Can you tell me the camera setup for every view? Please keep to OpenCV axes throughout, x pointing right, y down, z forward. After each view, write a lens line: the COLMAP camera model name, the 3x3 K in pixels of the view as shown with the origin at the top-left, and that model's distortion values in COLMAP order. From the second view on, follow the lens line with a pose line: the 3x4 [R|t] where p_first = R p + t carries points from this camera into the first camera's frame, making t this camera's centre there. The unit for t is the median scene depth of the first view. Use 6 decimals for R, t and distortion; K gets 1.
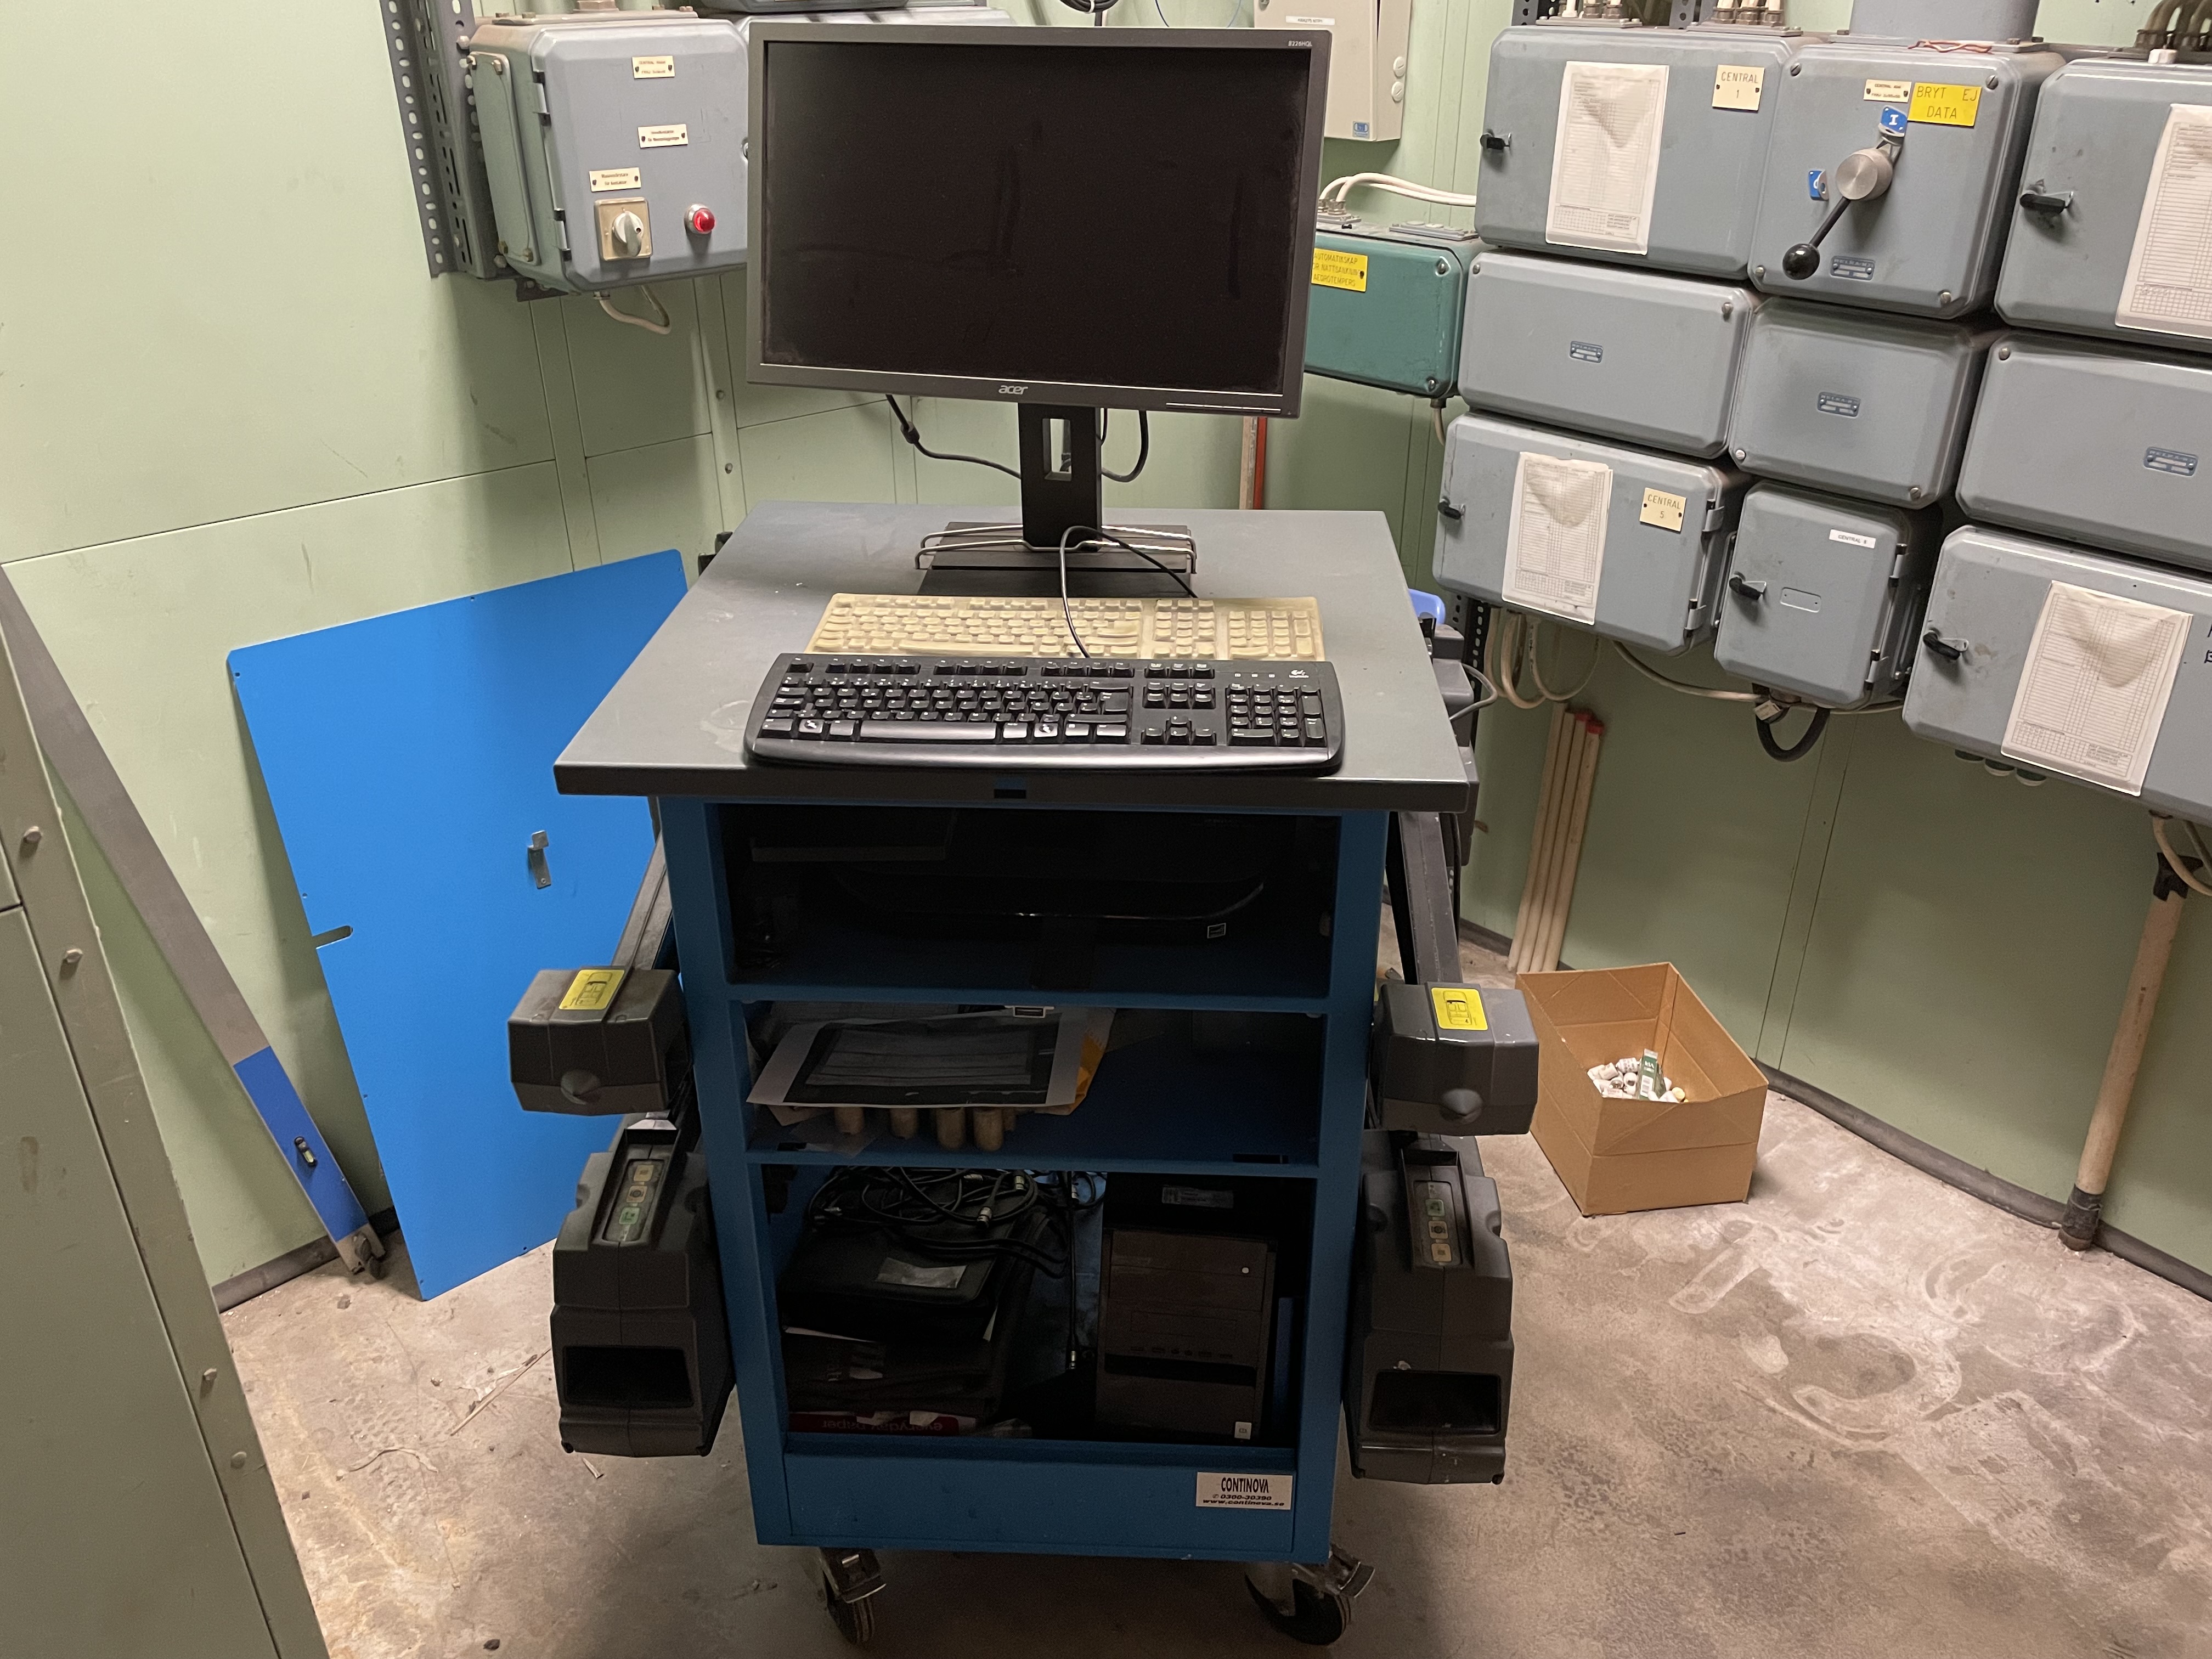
lens RADIAL K [[1685.8, 0, 1118.5], [0, 1685.8, 823.5], [0, 0, 1]] dist [0.077738, -0.112550]
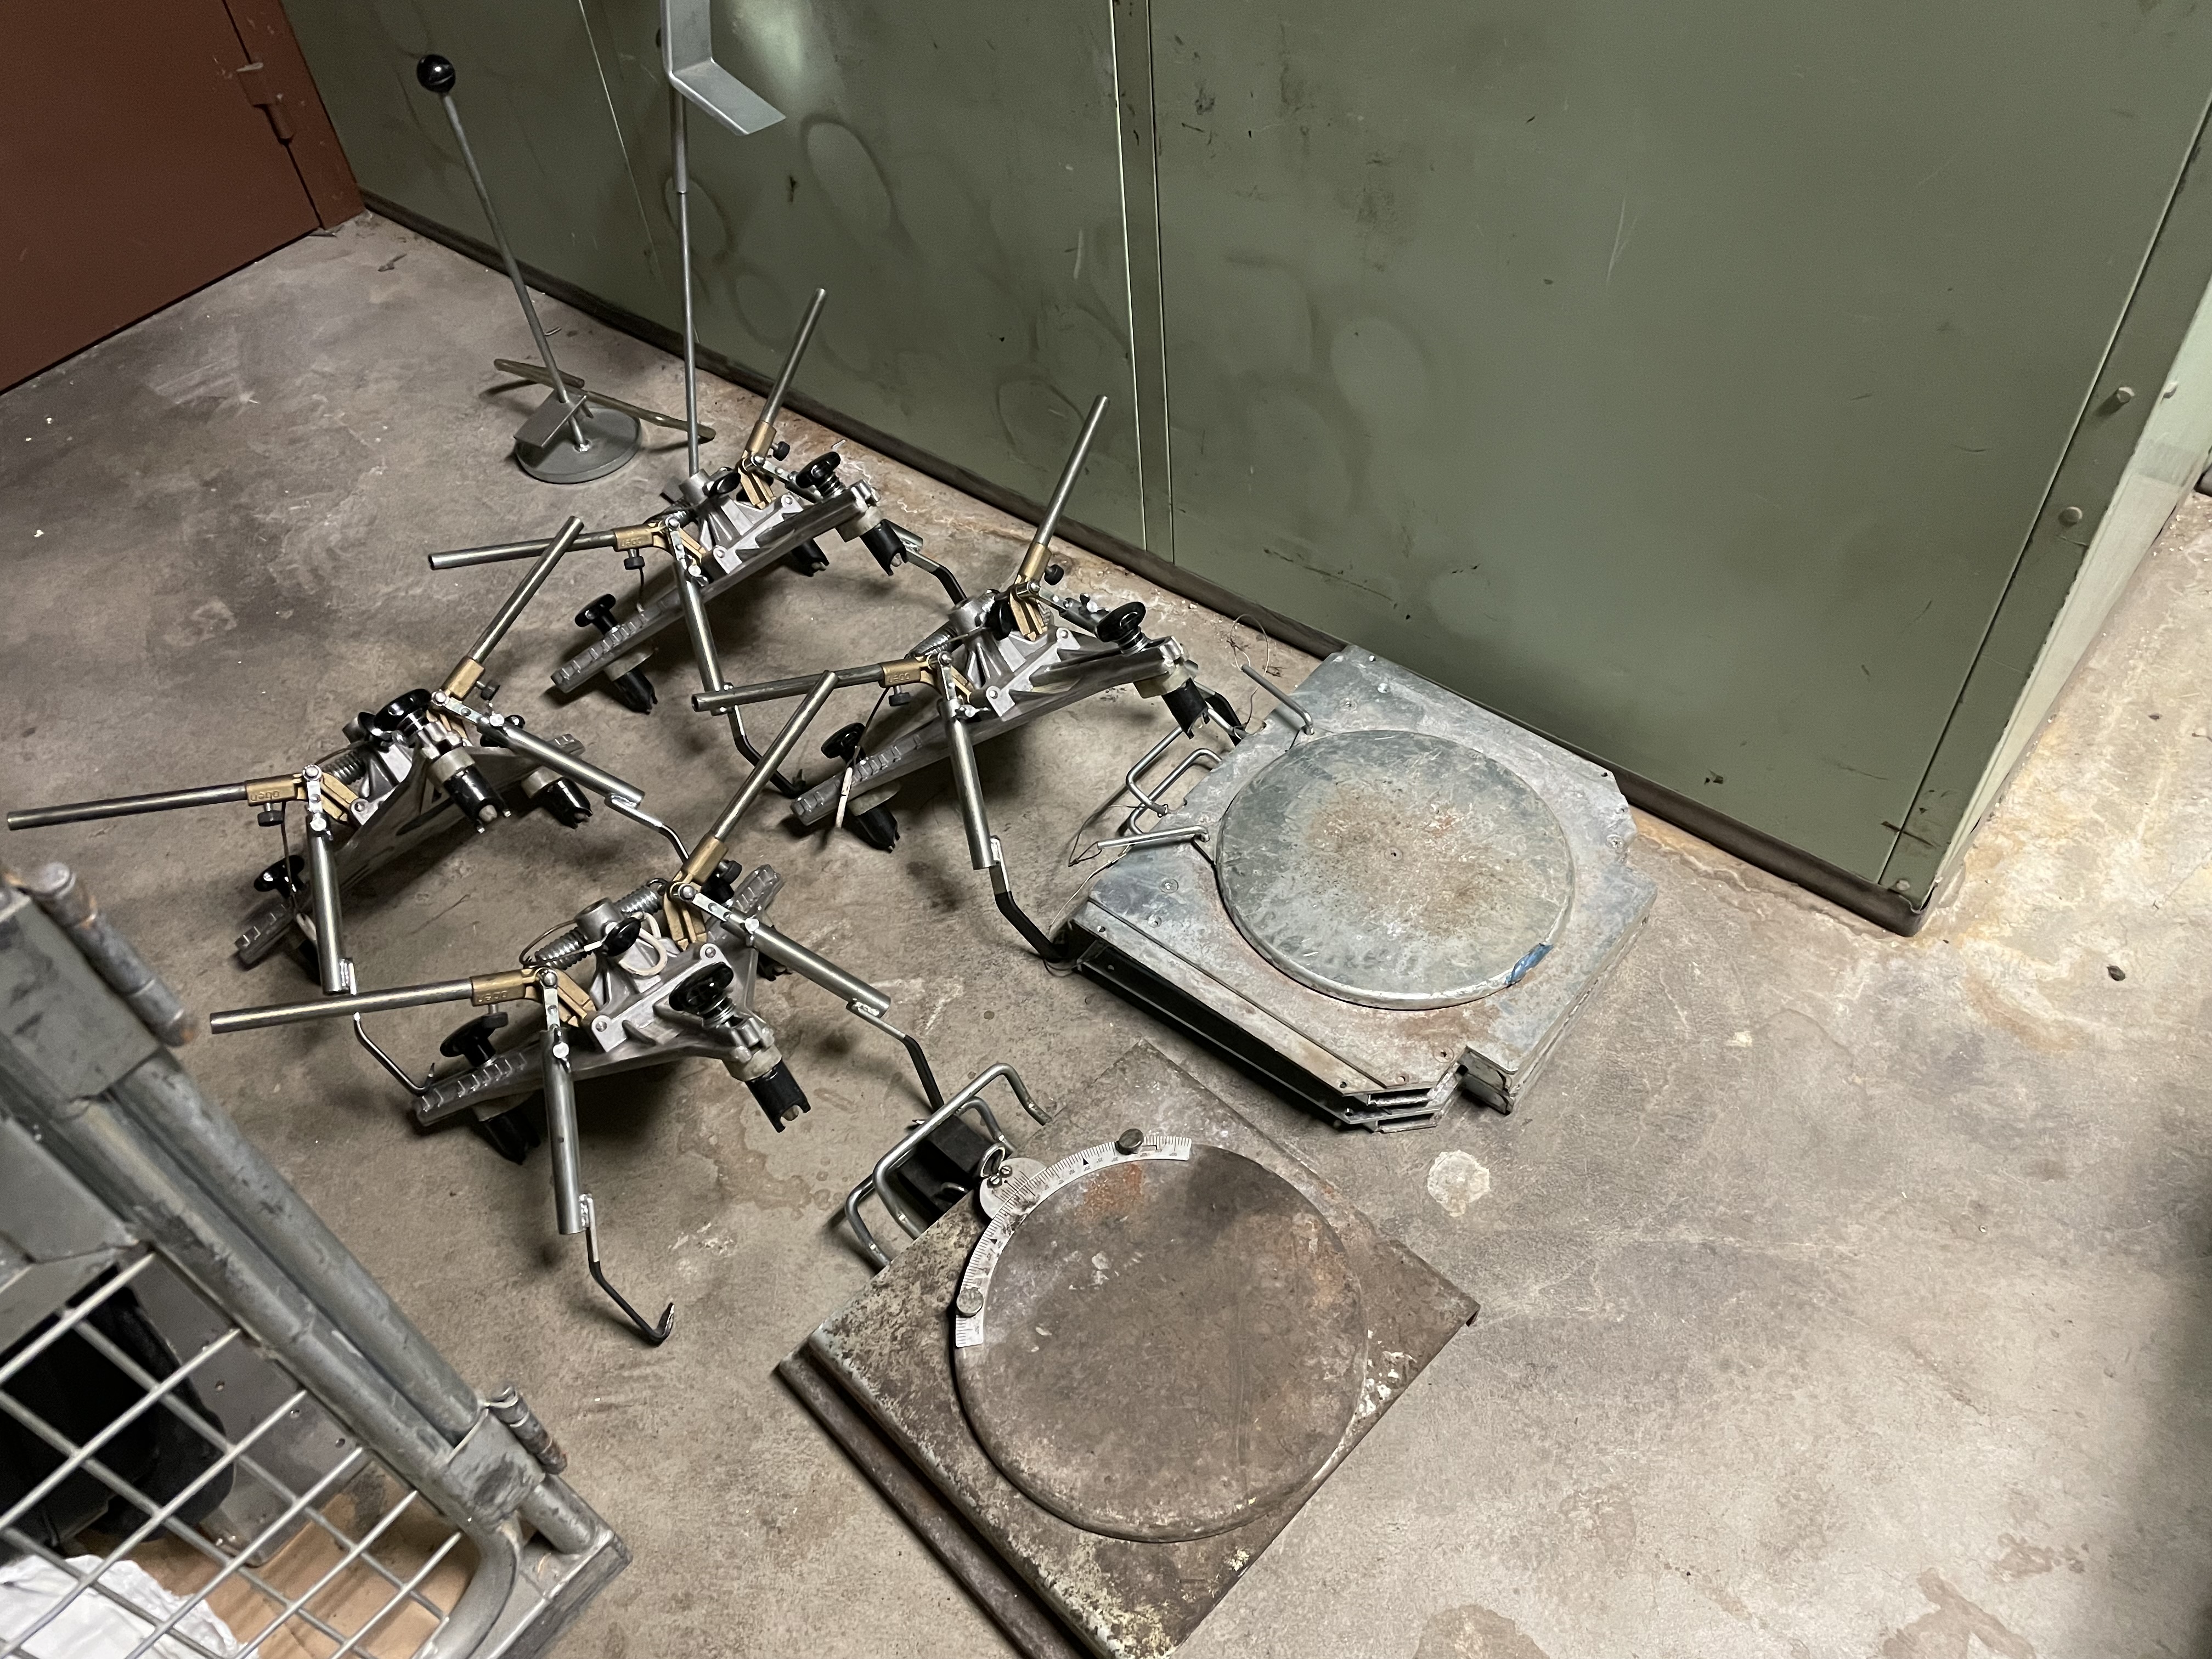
lens RADIAL K [[1685.8, 0, 1105.6], [0, 1685.8, 827.5], [0, 0, 1]] dist [0.077738, -0.112550]
pose [[0.137599, 0.733863, -0.665215, 0.051049], [-0.401834, 0.655212, 0.639708, 0.093138], [0.905315, 0.179283, 0.385048, 0.205104]]
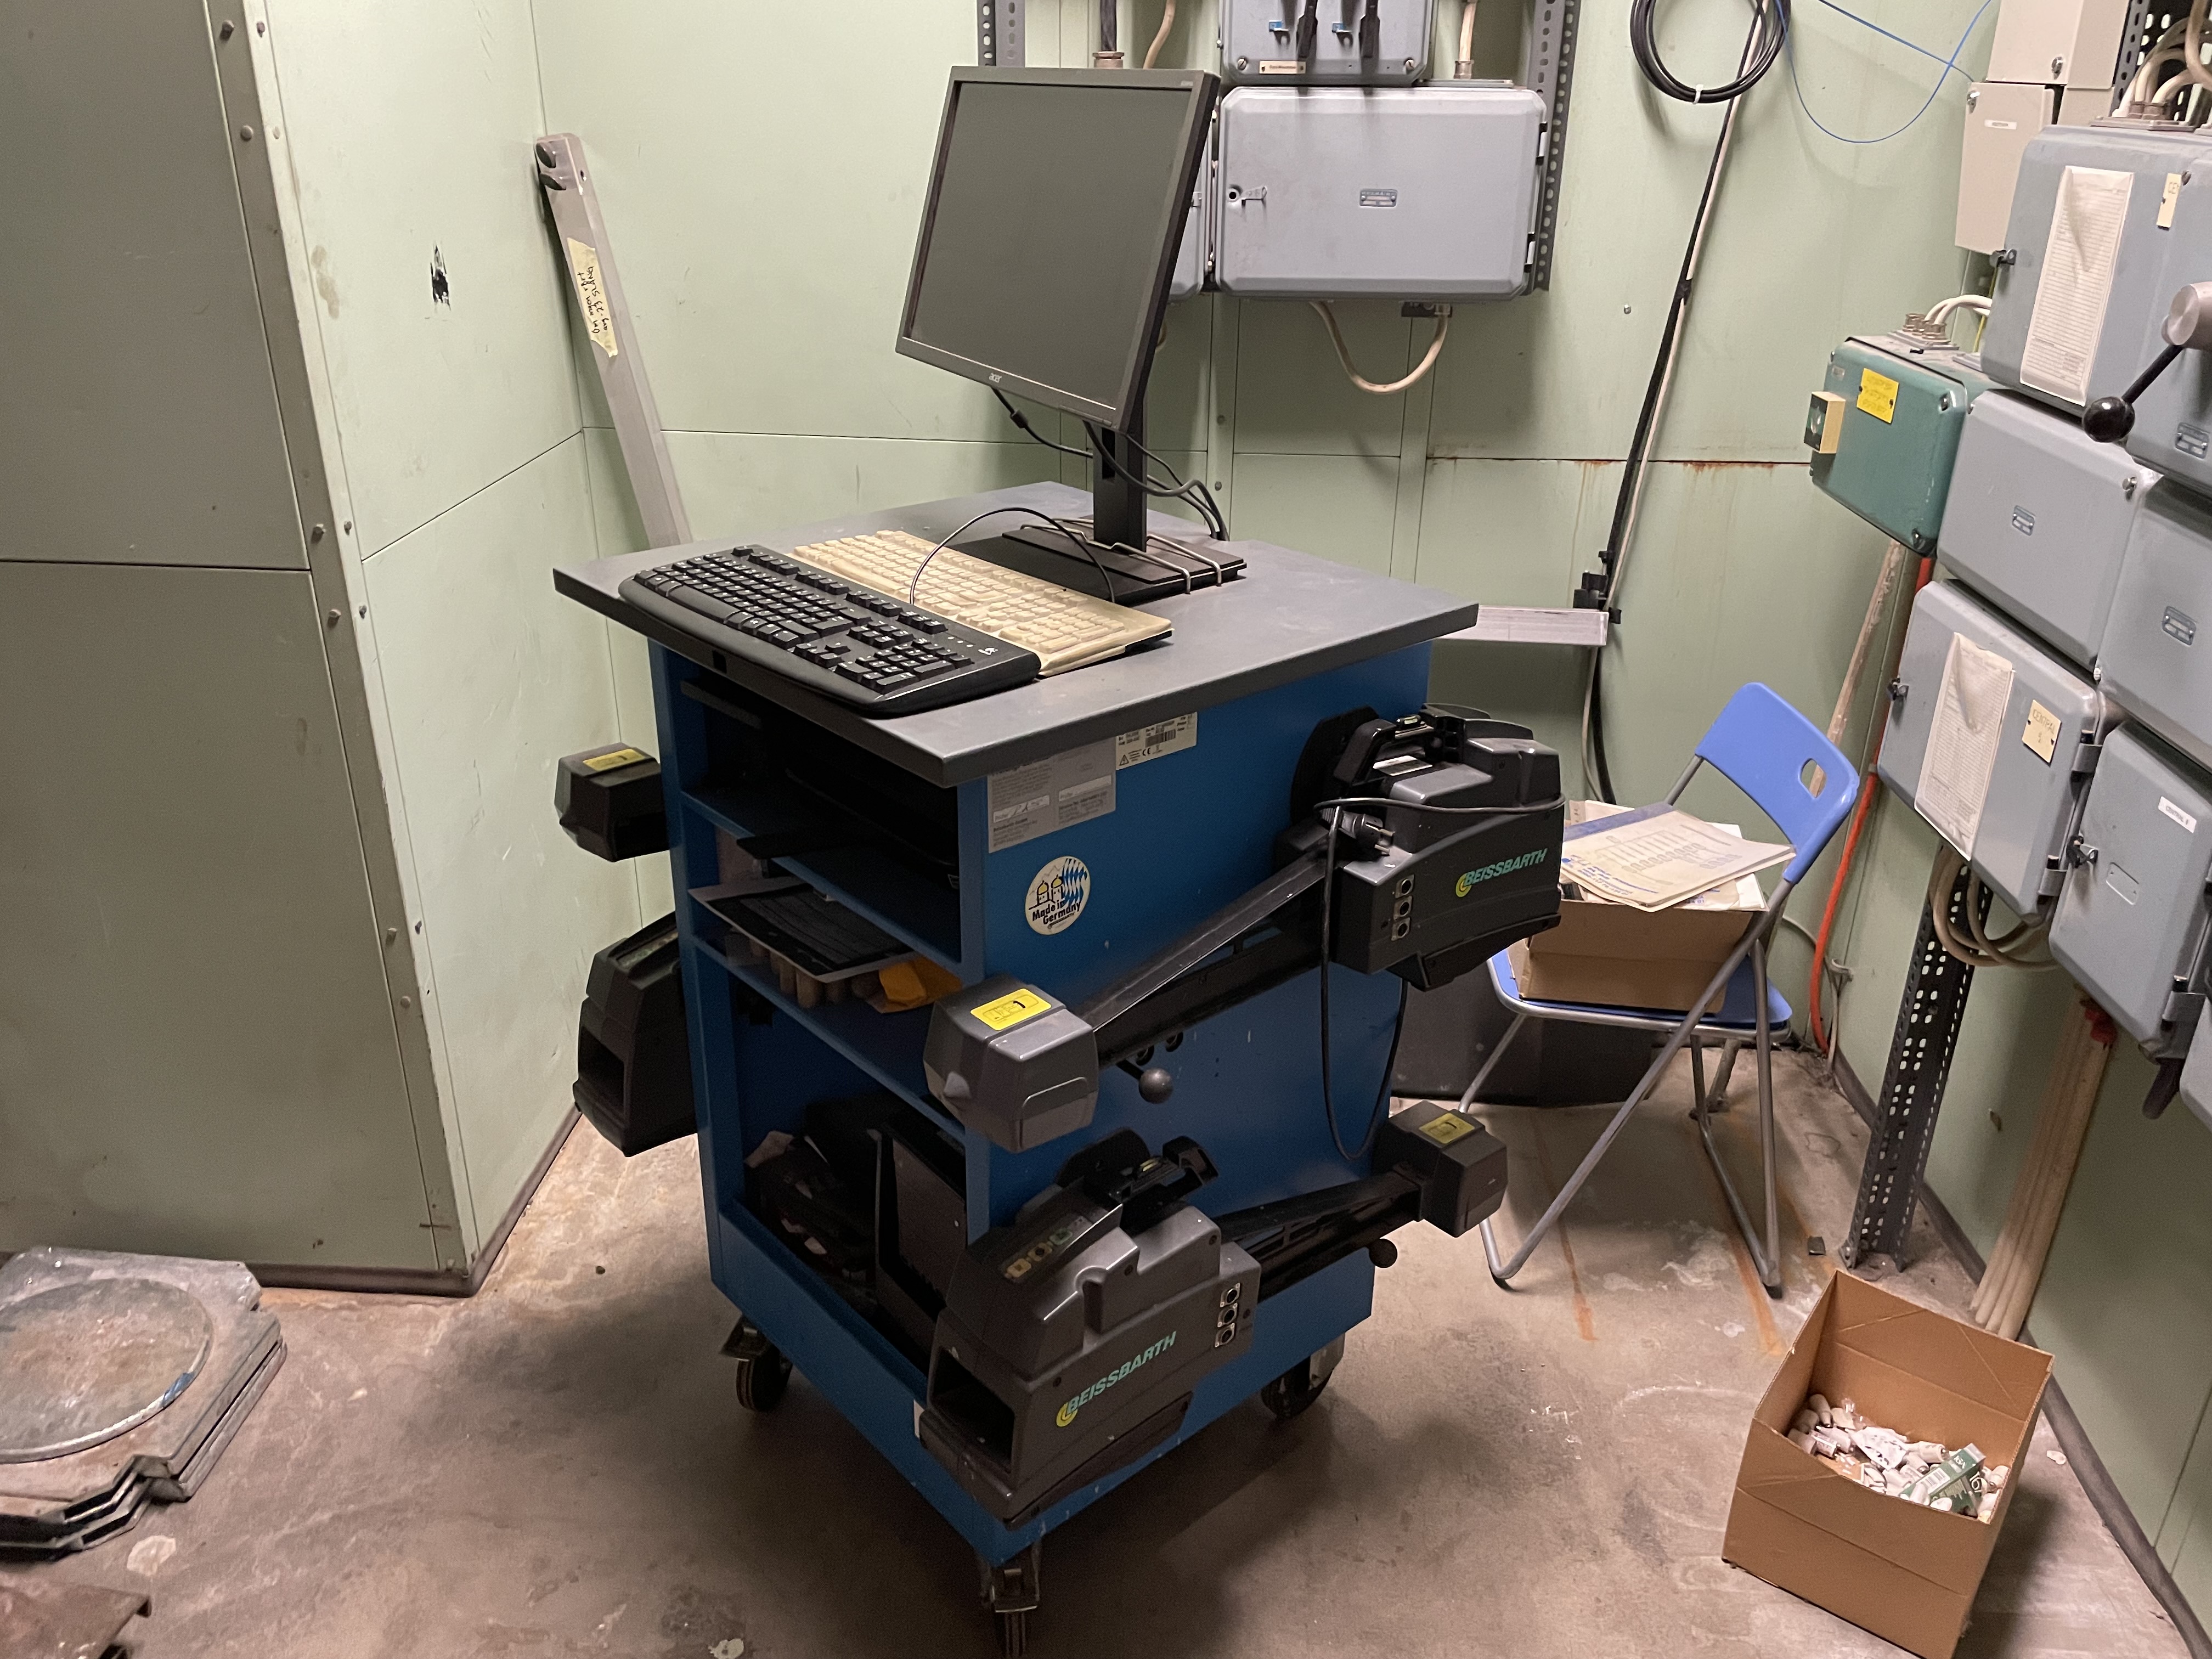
lens RADIAL K [[1685.8, 0, 1123.6], [0, 1685.8, 809.1], [0, 0, 1]] dist [0.077738, -0.112550]
pose [[0.697558, 0.295603, -0.652711, 0.575203], [-0.345321, 0.936857, 0.055241, -0.053903], [0.627827, 0.186861, 0.755590, 0.171870]]
